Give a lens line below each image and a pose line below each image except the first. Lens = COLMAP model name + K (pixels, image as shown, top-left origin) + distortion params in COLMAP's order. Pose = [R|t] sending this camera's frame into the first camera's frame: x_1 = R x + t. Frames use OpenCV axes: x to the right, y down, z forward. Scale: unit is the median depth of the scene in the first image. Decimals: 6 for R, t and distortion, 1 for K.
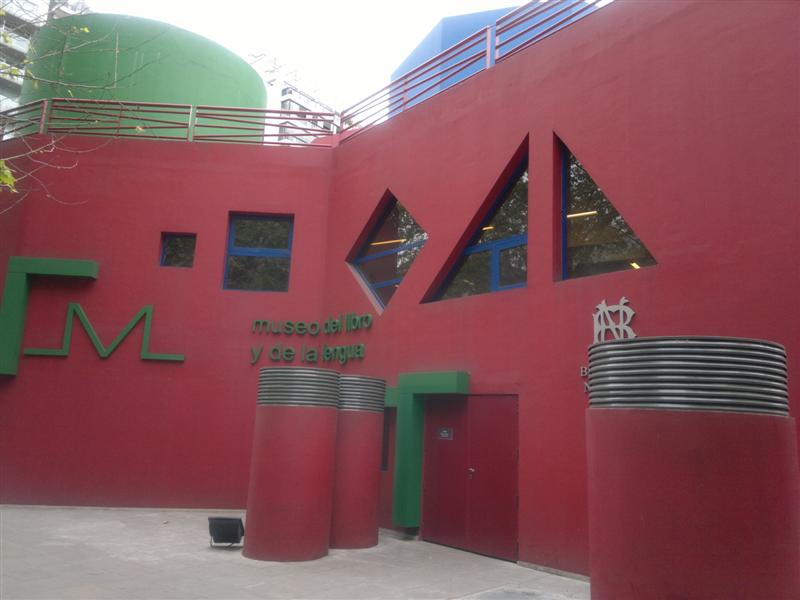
lens RADIAL K [[666.9, 0, 399.3], [0, 666.9, 289.9], [0, 0, 1]] dist [0.085351, -0.113833]
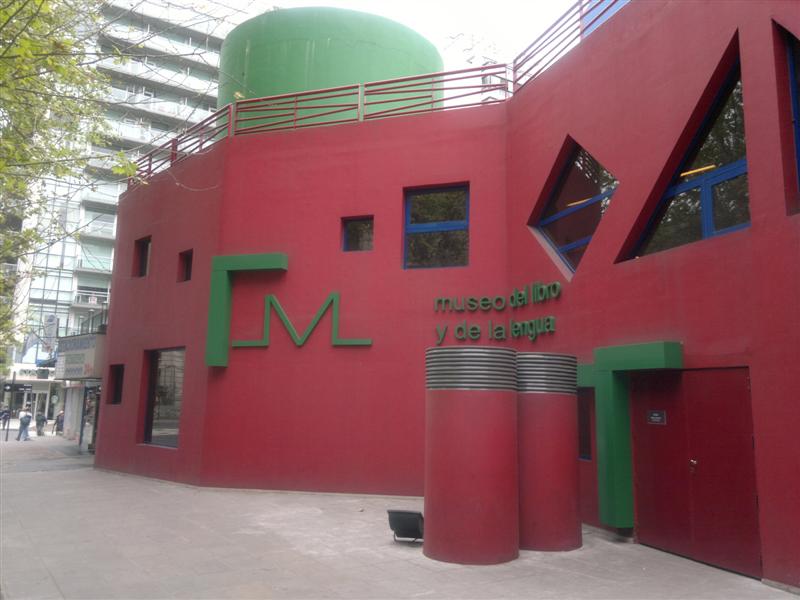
lens RADIAL K [[666.9, 0, 399.3], [0, 666.9, 289.9], [0, 0, 1]] dist [0.085351, -0.113833]
pose [[0.941844, -0.079948, -0.326403, 0.045537], [0.090178, 0.995792, 0.016304, 0.013699], [0.323726, -0.044790, 0.945090, 0.100996]]
